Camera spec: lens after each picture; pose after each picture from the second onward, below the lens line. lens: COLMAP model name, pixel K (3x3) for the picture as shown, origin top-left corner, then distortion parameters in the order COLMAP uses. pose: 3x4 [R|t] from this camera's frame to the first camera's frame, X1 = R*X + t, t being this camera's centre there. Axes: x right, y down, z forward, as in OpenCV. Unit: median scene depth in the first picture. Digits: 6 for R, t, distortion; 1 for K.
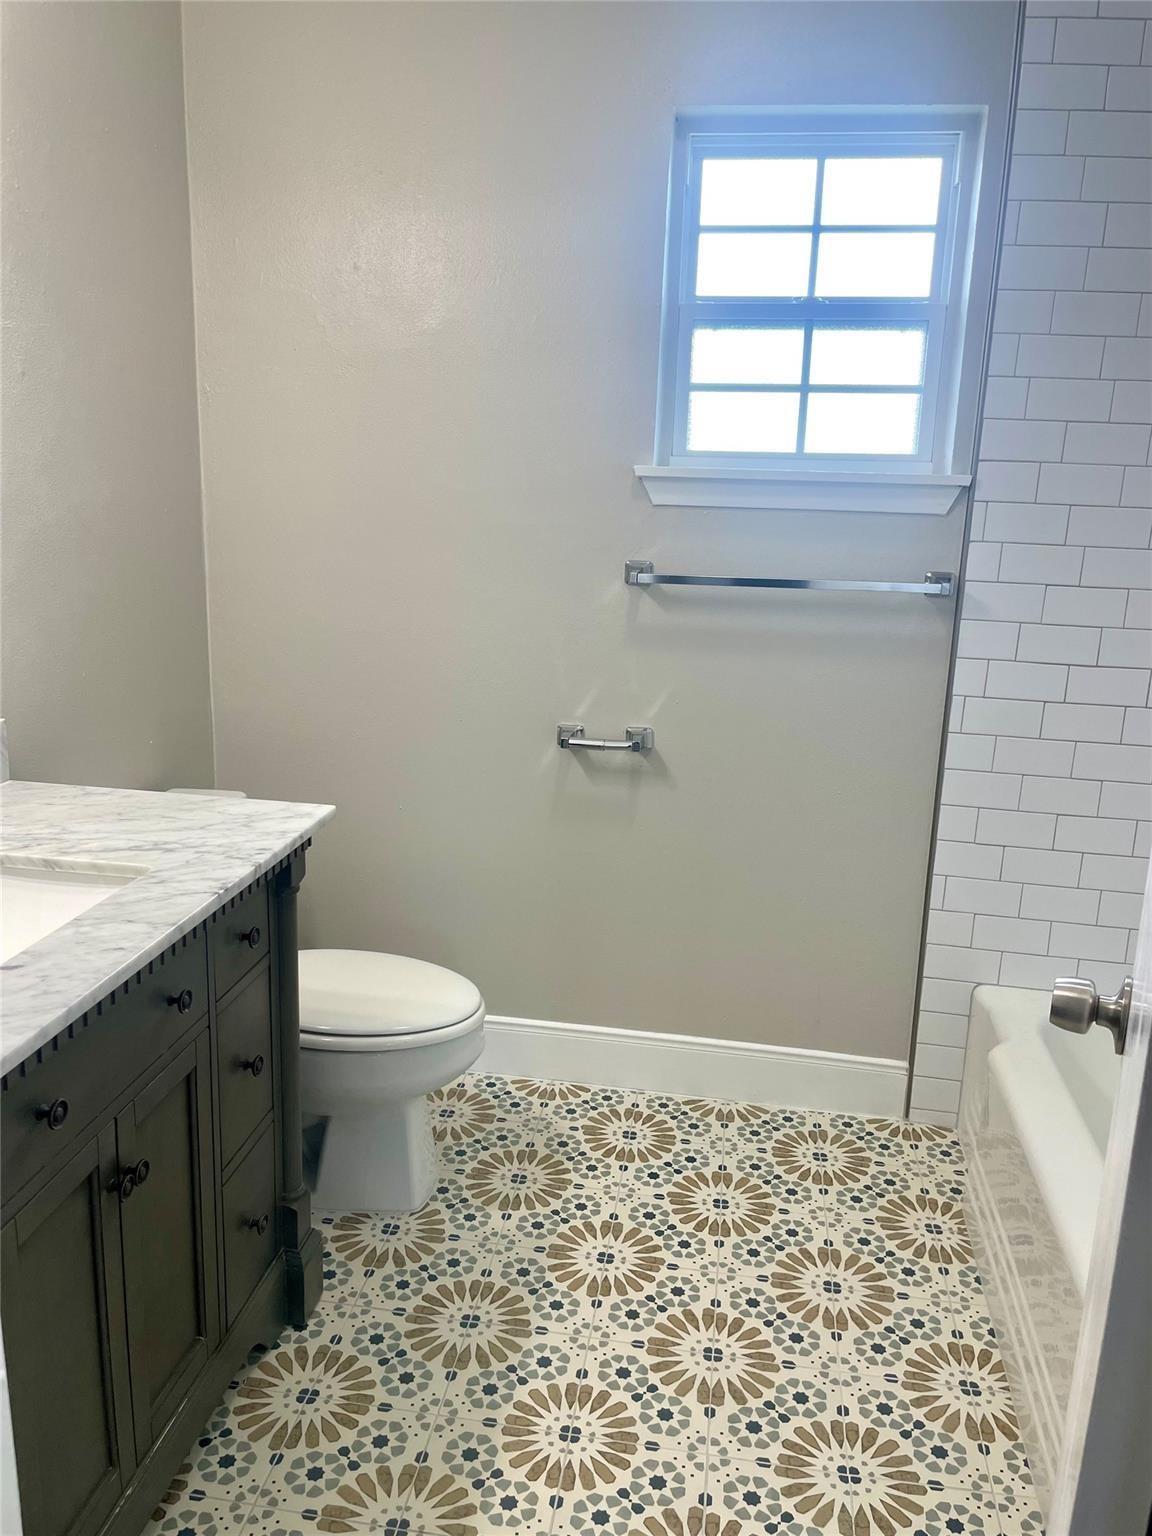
lens RADIAL K [[1174.2, 0, 576.0], [0, 1174.2, 768.0], [0, 0, 1]] dist [0.130243, -0.287233]
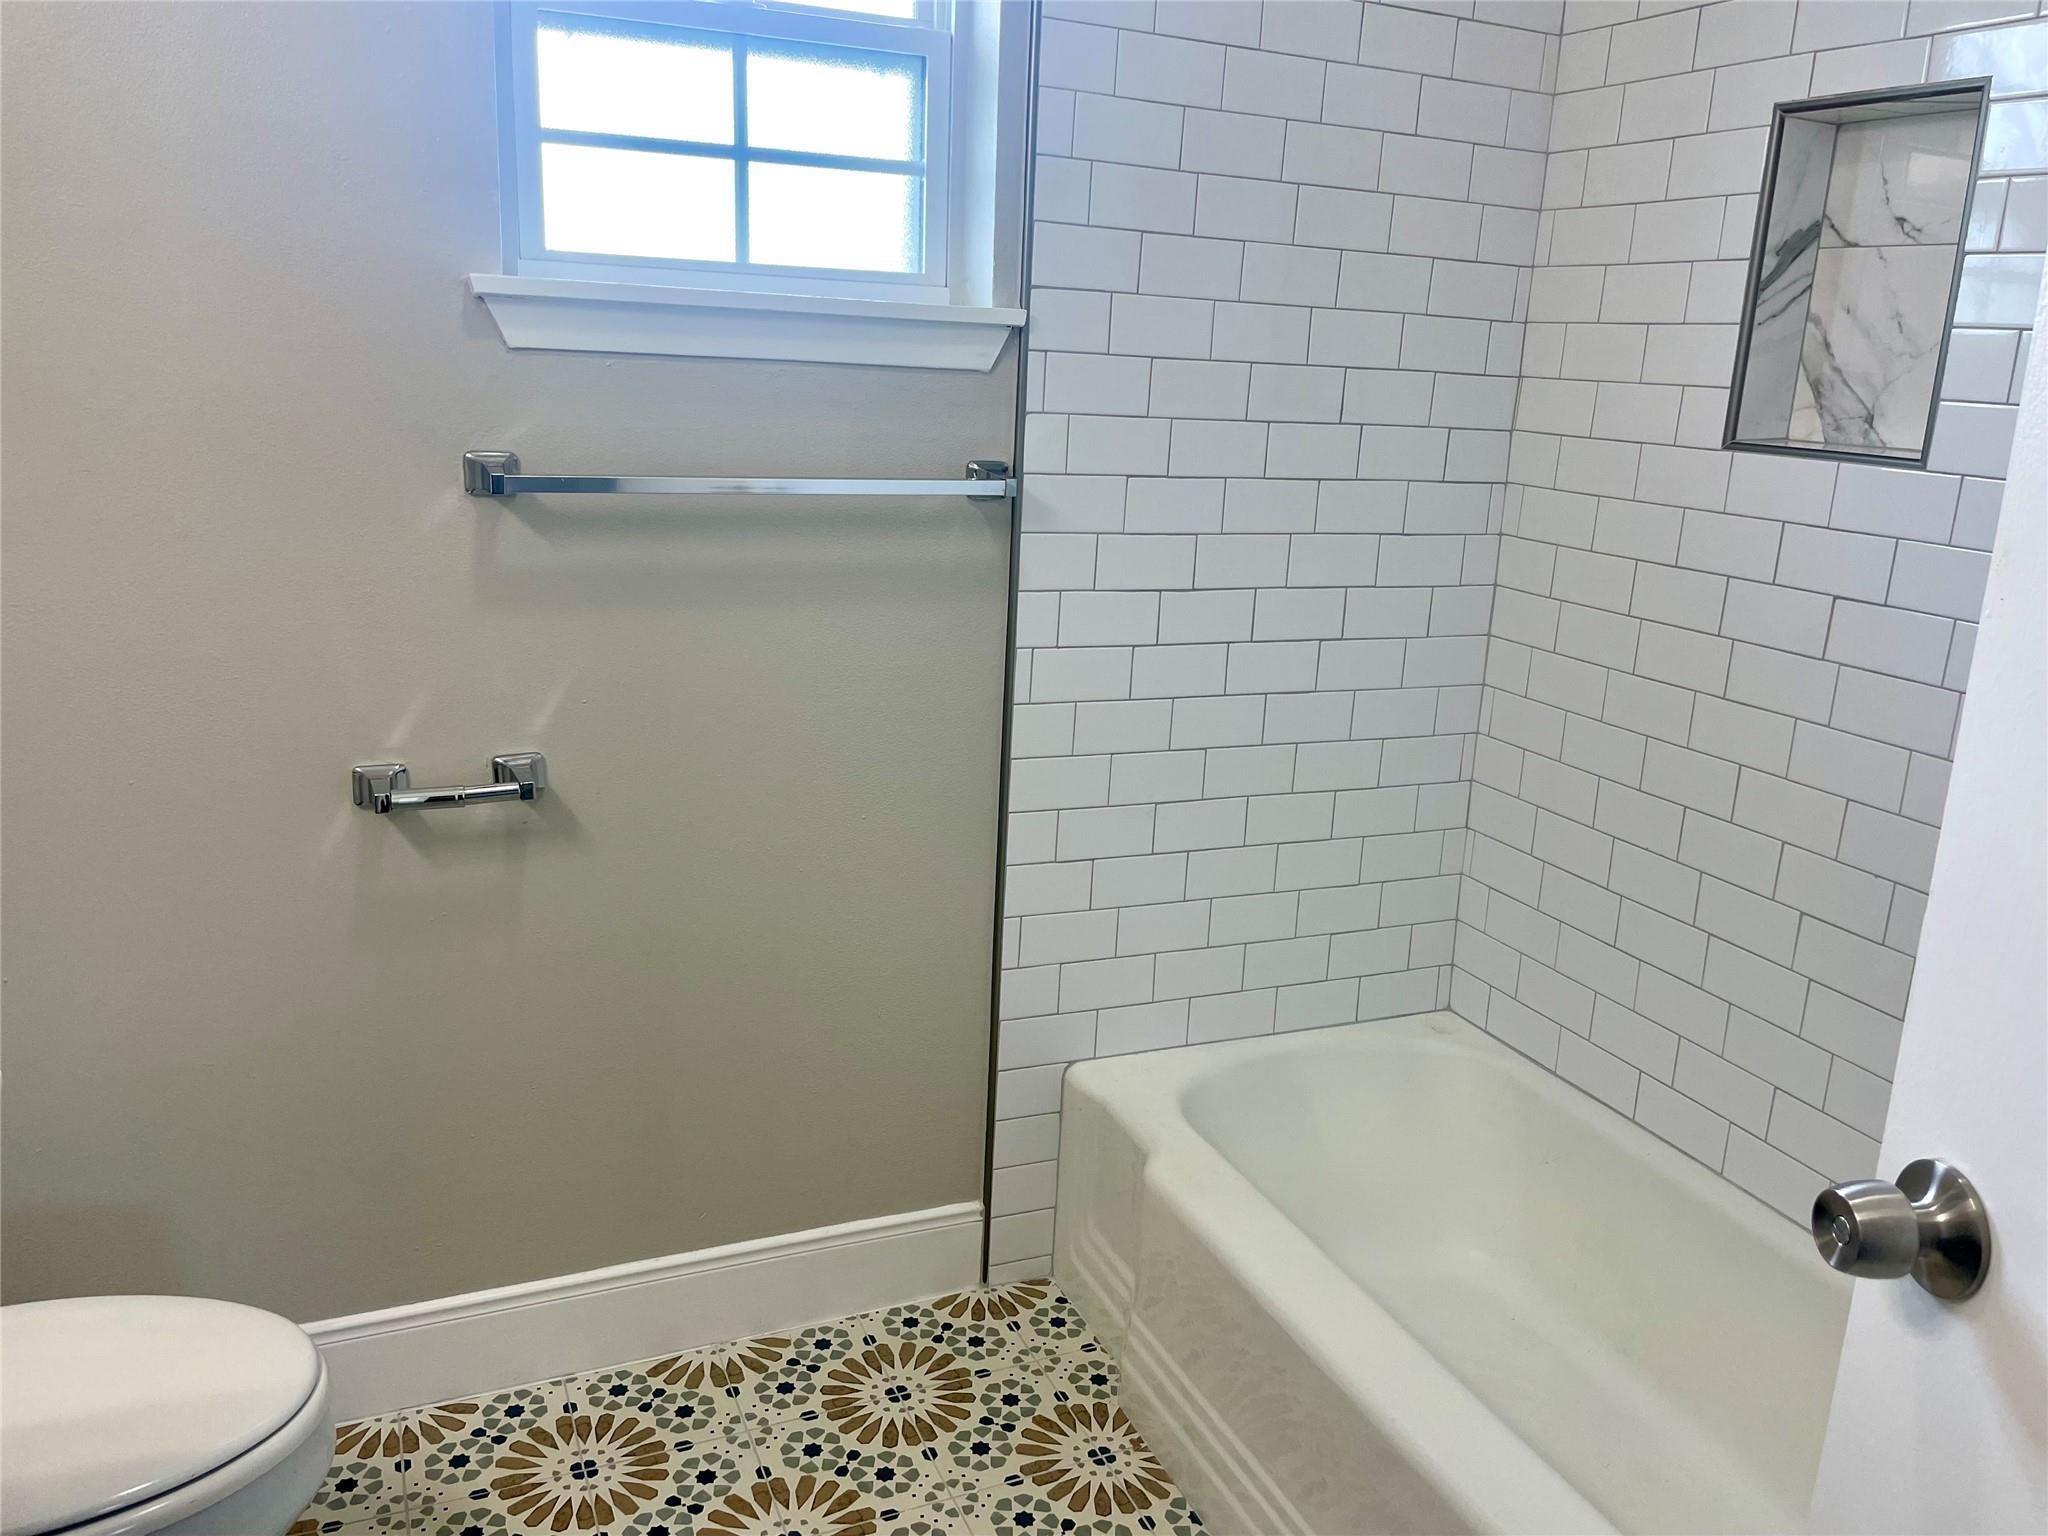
lens RADIAL K [[1612.7, 0, 1024.0], [0, 1612.7, 768.0], [0, 0, 1]] dist [0.139427, -0.216114]
pose [[0.838920, -0.132604, 0.527853, -0.157368], [0.114823, 0.991157, 0.066505, -0.052898], [-0.532004, 0.004817, 0.846728, 0.230255]]
